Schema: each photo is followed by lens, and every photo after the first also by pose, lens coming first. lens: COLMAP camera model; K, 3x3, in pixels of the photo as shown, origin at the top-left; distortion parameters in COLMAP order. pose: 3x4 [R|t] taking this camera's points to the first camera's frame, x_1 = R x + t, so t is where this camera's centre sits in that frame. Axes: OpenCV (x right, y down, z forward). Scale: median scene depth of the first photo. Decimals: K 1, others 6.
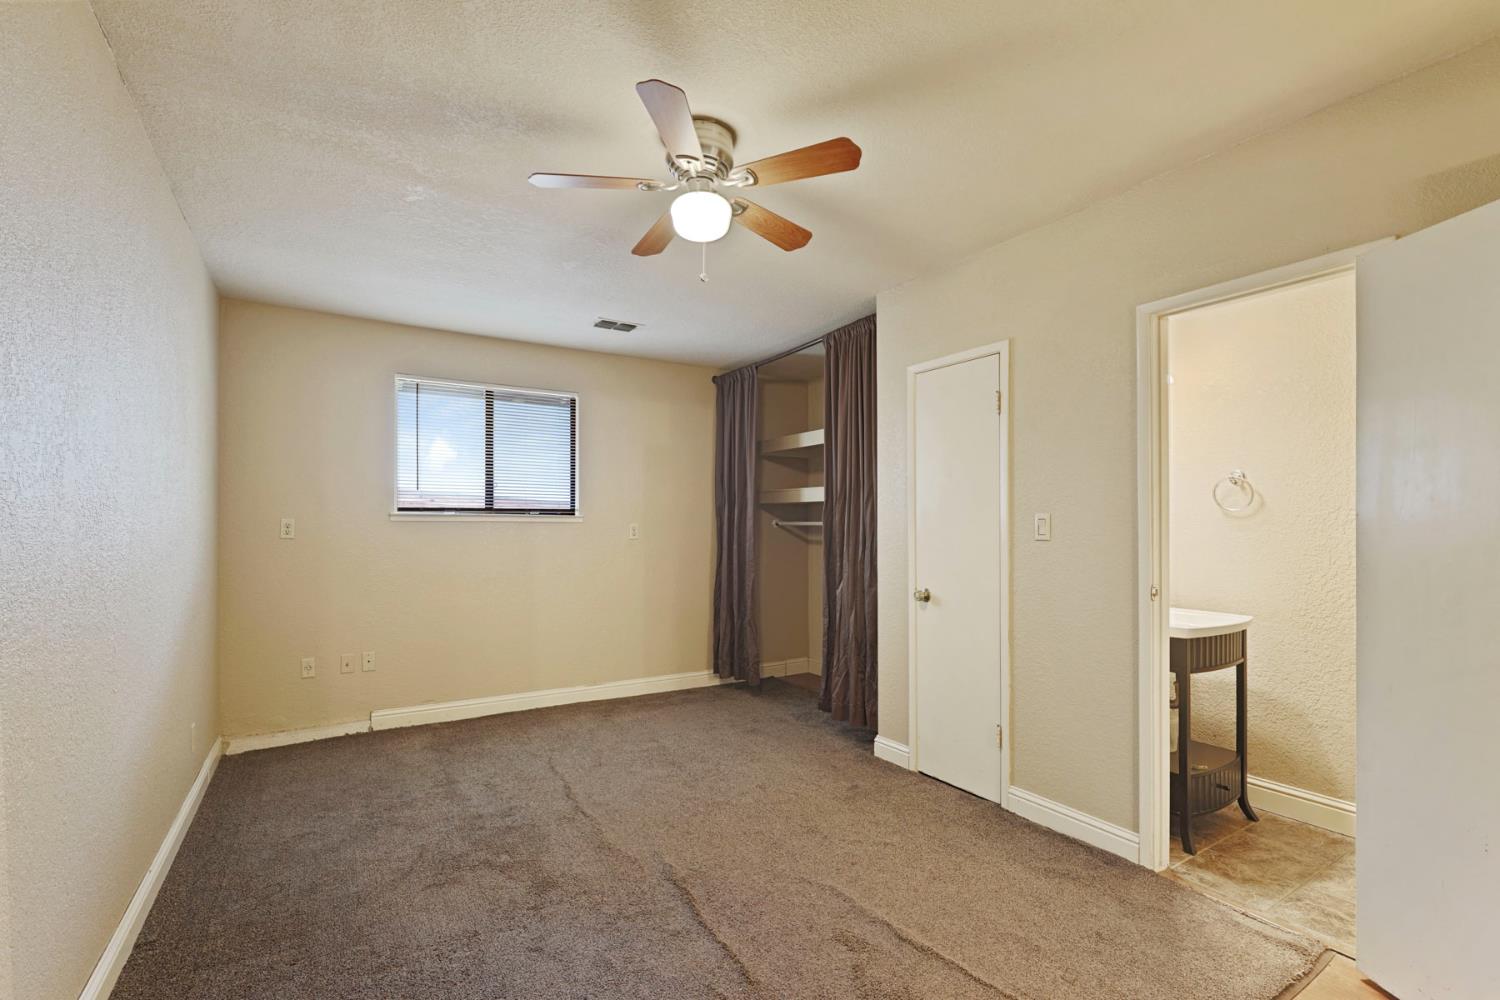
lens RADIAL K [[679.2, 0, 766.2], [0, 679.2, 501.5], [0, 0, 1]] dist [-0.000921, 0.006948]
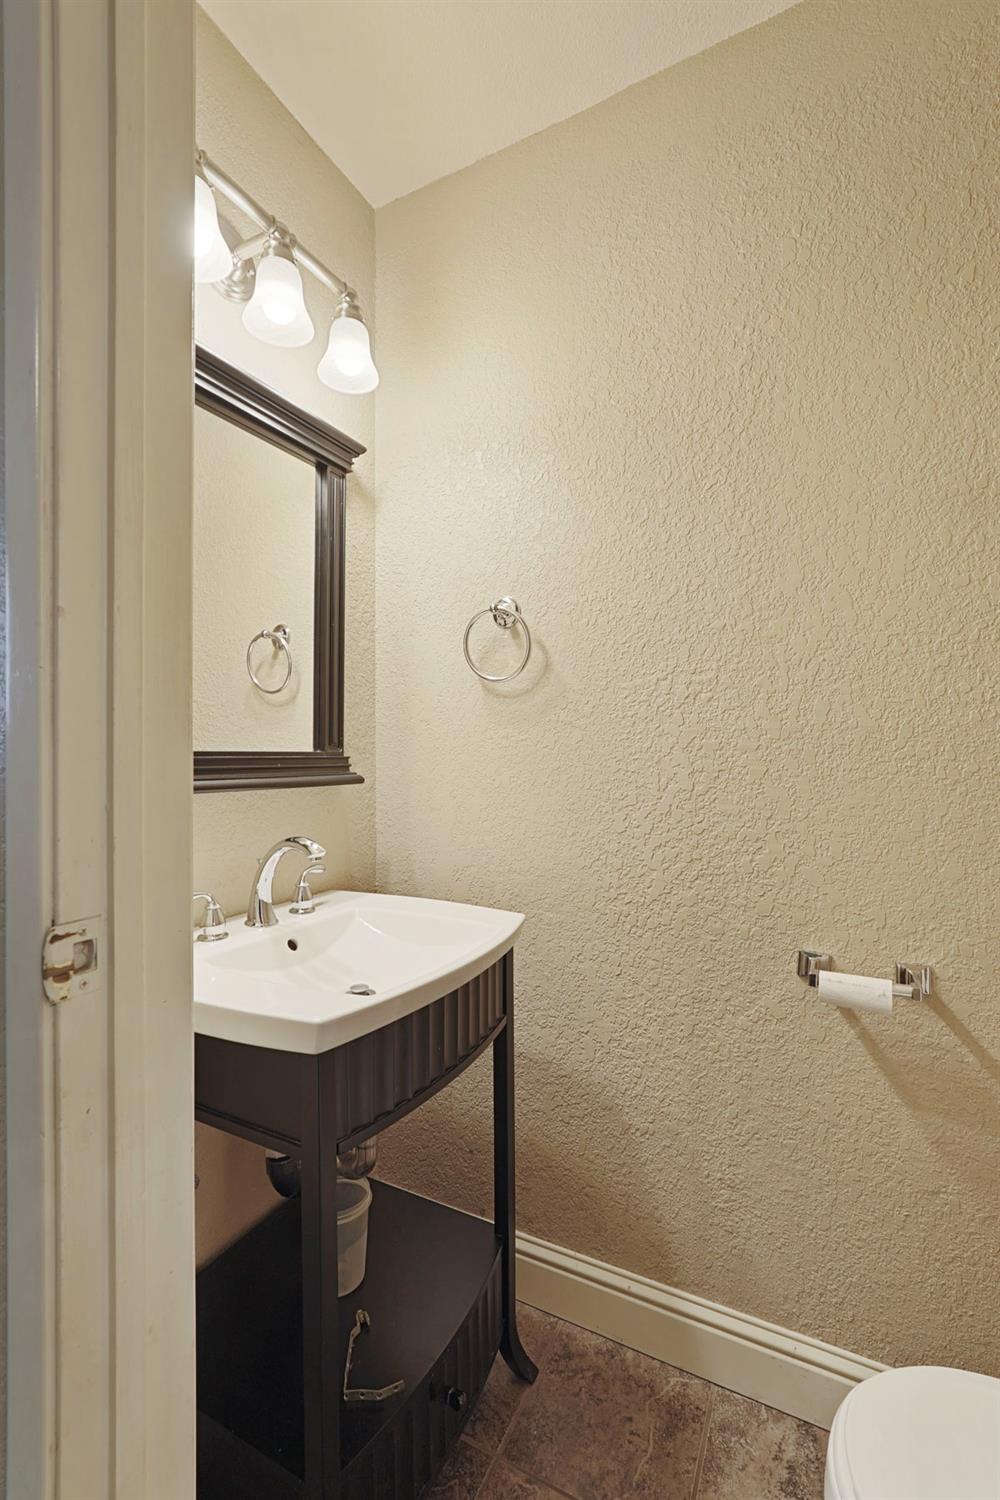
lens RADIAL K [[679.2, 0, 500.0], [0, 679.2, 750.0], [0, 0, 1]] dist [-0.000921, 0.006948]
pose [[0.841925, -0.002793, 0.539587, 0.444845], [-0.005735, 0.999884, 0.014125, 0.059739], [-0.539564, -0.014987, 0.841812, 0.616371]]
